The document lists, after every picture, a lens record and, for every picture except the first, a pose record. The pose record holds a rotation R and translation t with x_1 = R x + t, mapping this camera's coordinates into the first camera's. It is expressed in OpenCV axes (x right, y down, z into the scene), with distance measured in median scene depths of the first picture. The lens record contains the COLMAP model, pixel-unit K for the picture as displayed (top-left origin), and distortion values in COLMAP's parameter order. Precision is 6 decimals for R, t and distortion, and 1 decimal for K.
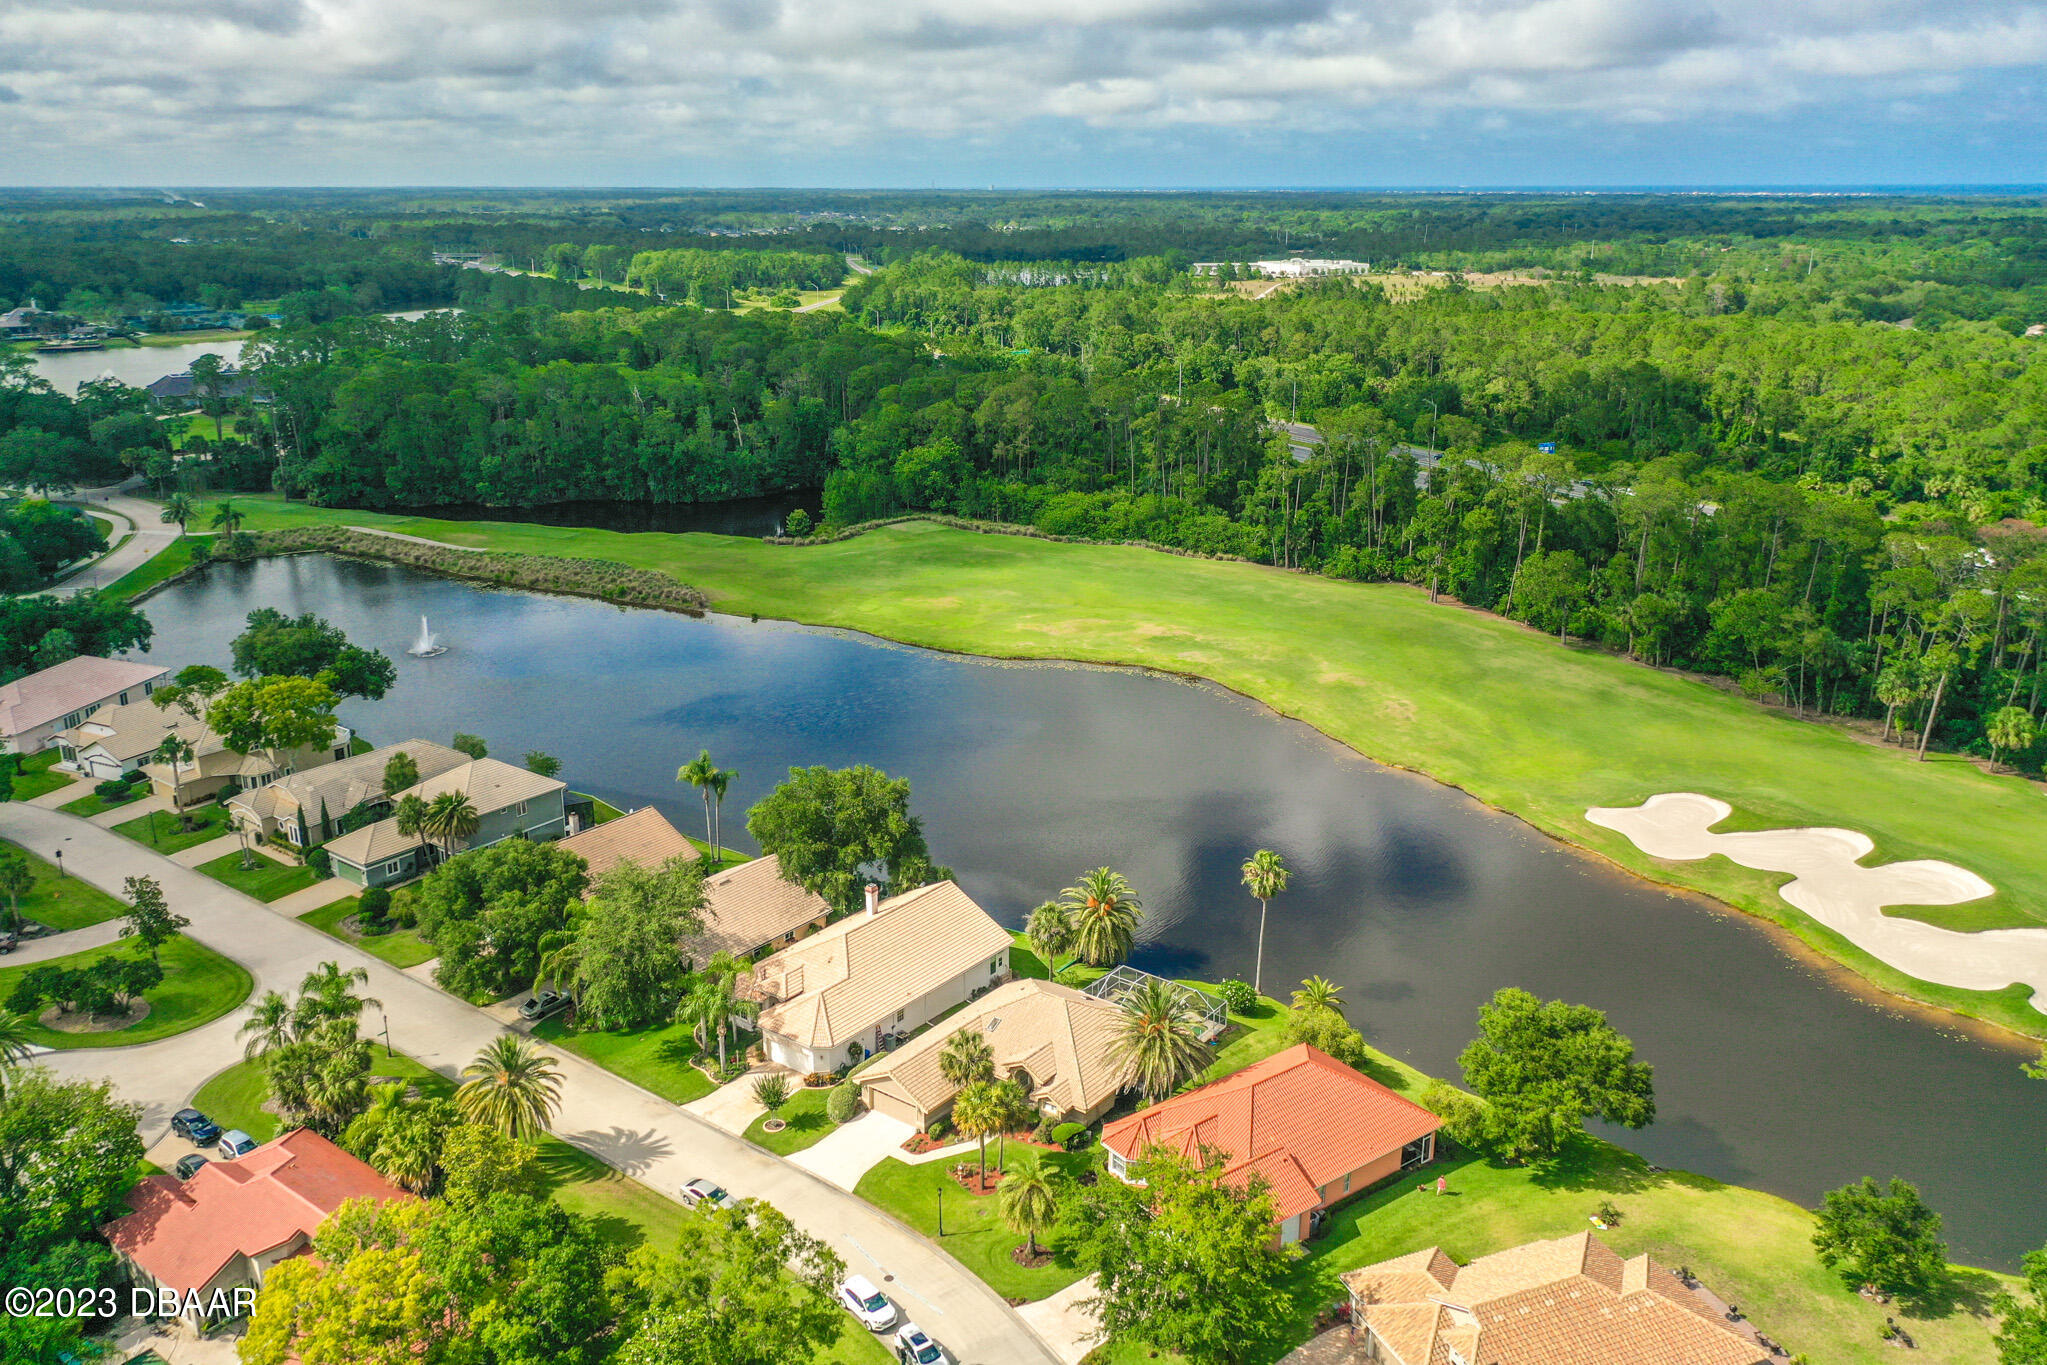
lens RADIAL K [[1640.1, 0, 1002.8], [0, 1640.1, 690.0], [0, 0, 1]] dist [0.009010, 0.000766]
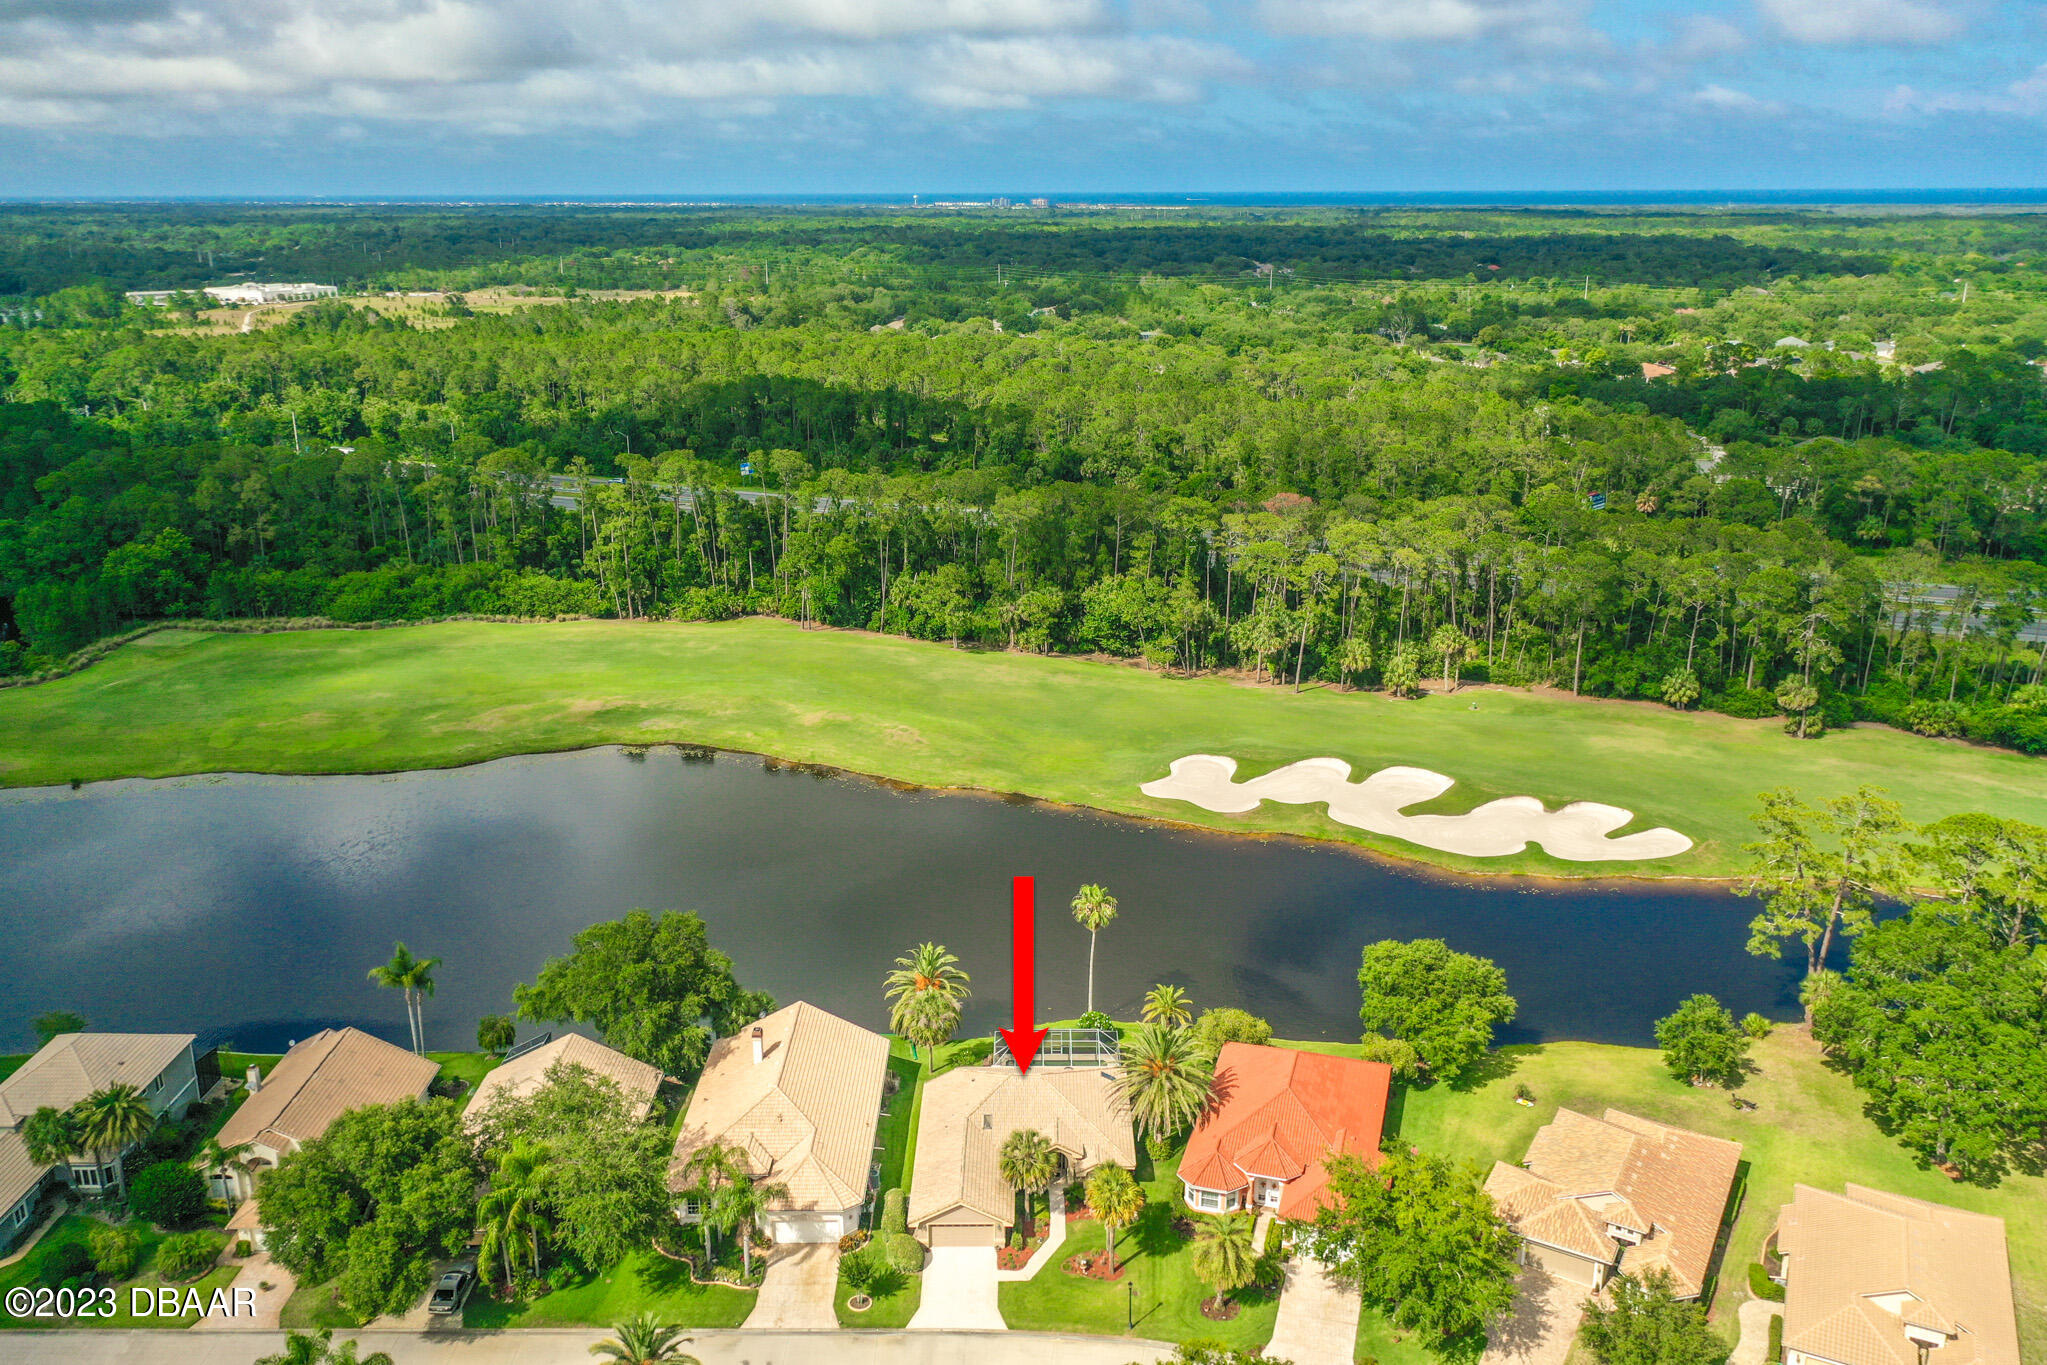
lens RADIAL K [[1640.1, 0, 1012.8], [0, 1640.1, 674.6], [0, 0, 1]] dist [0.009010, 0.000766]
pose [[0.791045, -0.175628, 0.586006, -0.205048], [0.182986, 0.981978, 0.047291, -0.041253], [-0.583750, 0.069822, 0.808926, 0.064907]]
